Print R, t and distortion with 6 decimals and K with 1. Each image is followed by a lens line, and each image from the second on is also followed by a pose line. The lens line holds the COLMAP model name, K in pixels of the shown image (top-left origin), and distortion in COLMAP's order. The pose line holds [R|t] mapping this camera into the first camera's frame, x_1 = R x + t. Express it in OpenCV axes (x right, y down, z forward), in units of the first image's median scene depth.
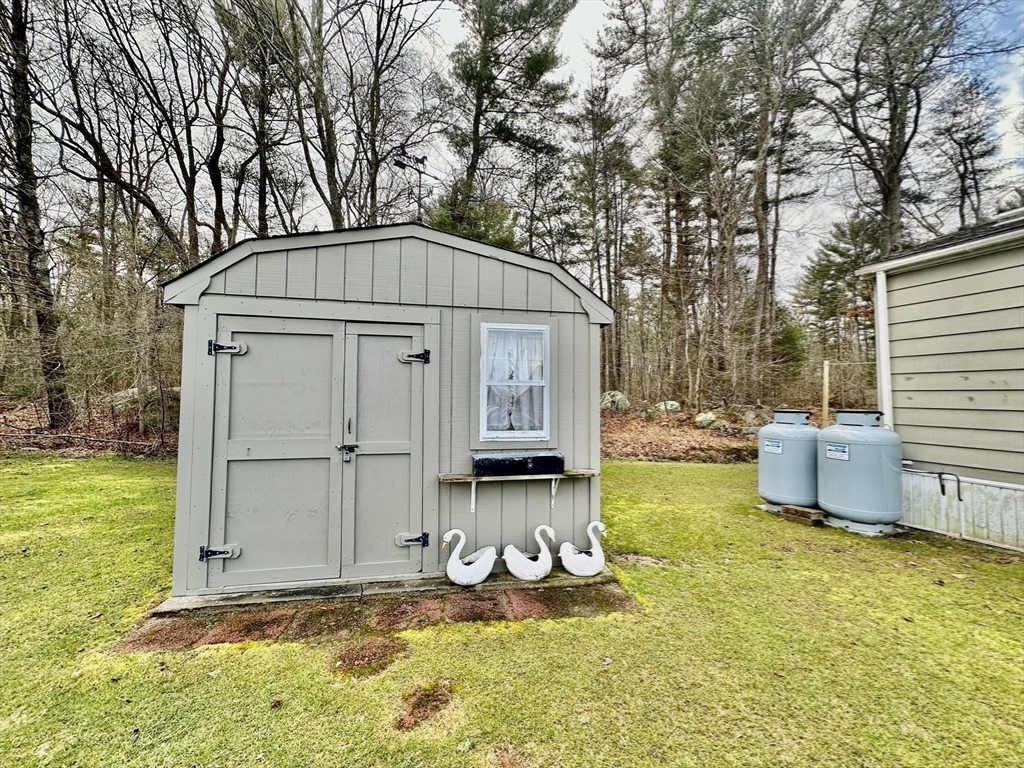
lens RADIAL K [[414.3, 0, 512.0], [0, 414.3, 384.0], [0, 0, 1]] dist [-0.001686, -0.000114]
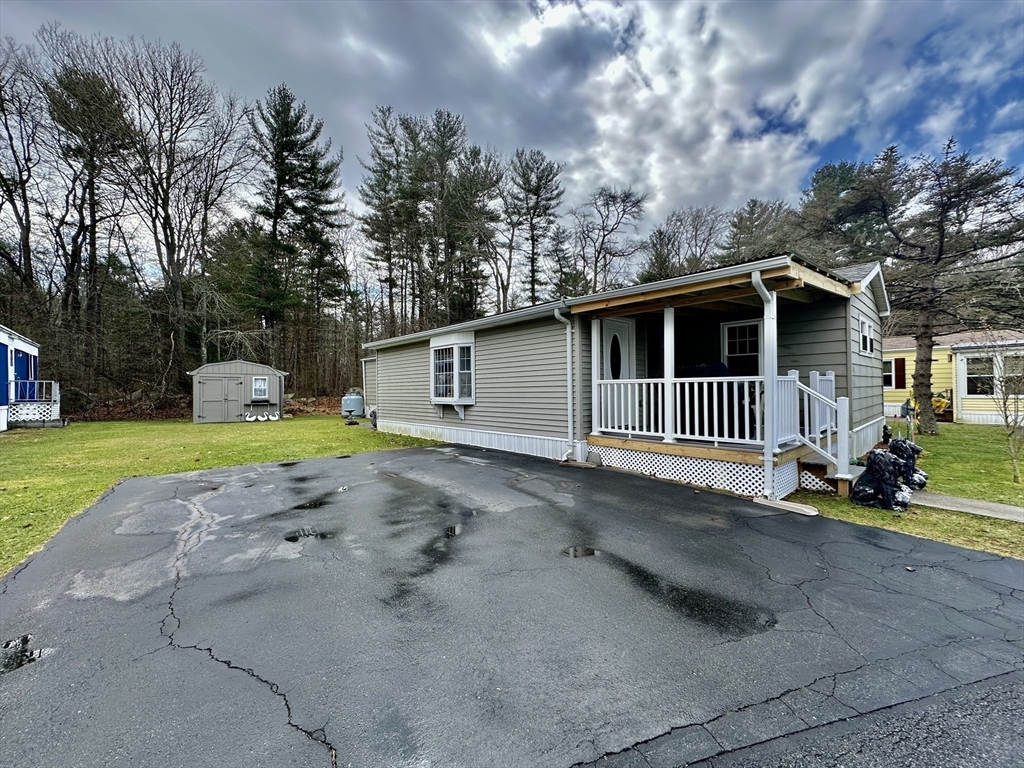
lens RADIAL K [[414.3, 0, 512.0], [0, 414.3, 384.0], [0, 0, 1]] dist [-0.001686, -0.000114]
pose [[0.931680, -0.007474, 0.363204, 1.207032], [0.000497, 0.999814, 0.019298, -0.164654], [-0.363281, -0.017799, 0.931510, -5.727144]]
